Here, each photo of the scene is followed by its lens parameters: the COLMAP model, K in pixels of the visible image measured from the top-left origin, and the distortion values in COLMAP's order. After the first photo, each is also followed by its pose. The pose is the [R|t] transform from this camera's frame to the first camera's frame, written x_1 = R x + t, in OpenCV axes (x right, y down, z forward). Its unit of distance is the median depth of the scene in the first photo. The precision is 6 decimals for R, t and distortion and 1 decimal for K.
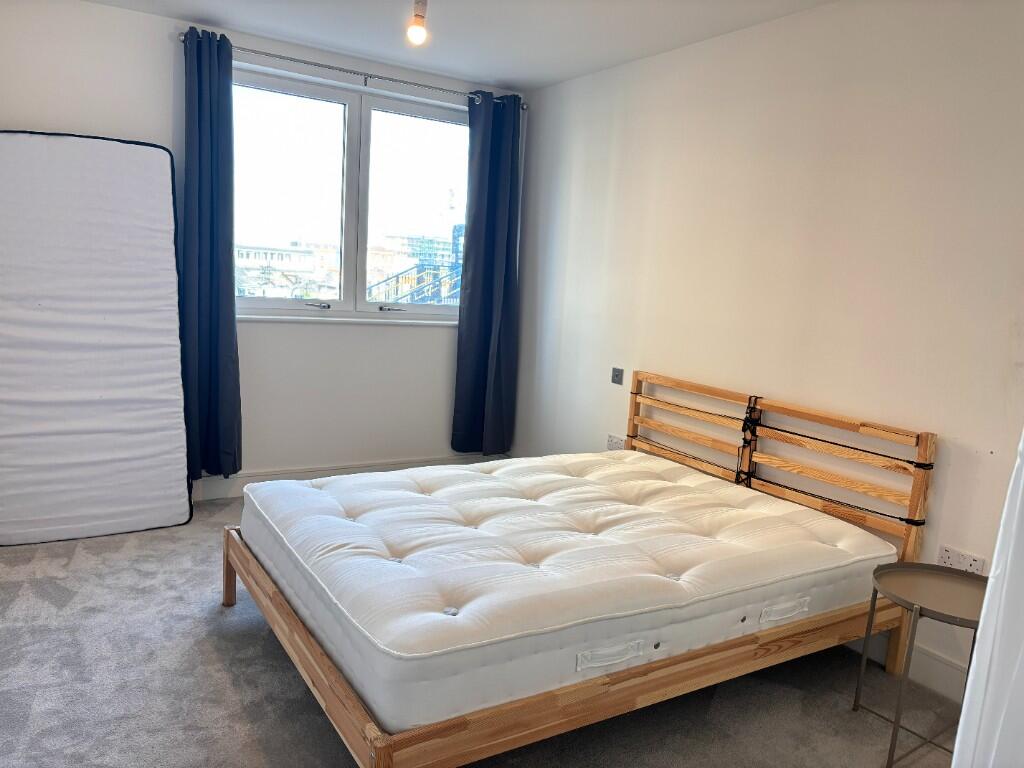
lens RADIAL K [[768.4, 0, 512.0], [0, 768.4, 384.0], [0, 0, 1]] dist [0.073037, -0.001098]
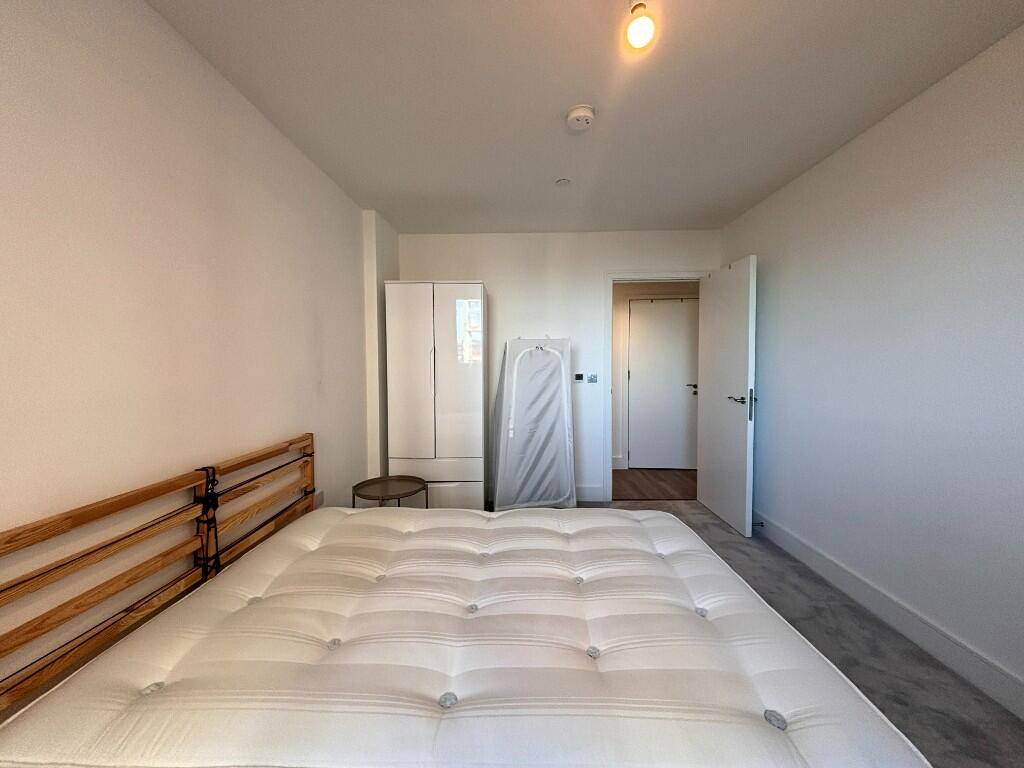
lens RADIAL K [[410.6, 0, 513.2], [0, 410.6, 377.2], [0, 0, 1]] dist [-0.000798, 0.000470]
pose [[-0.834231, -0.079227, 0.545694, -0.199247], [0.032622, 0.980800, 0.192270, -0.149862], [-0.550450, 0.178199, -0.815629, 1.096053]]
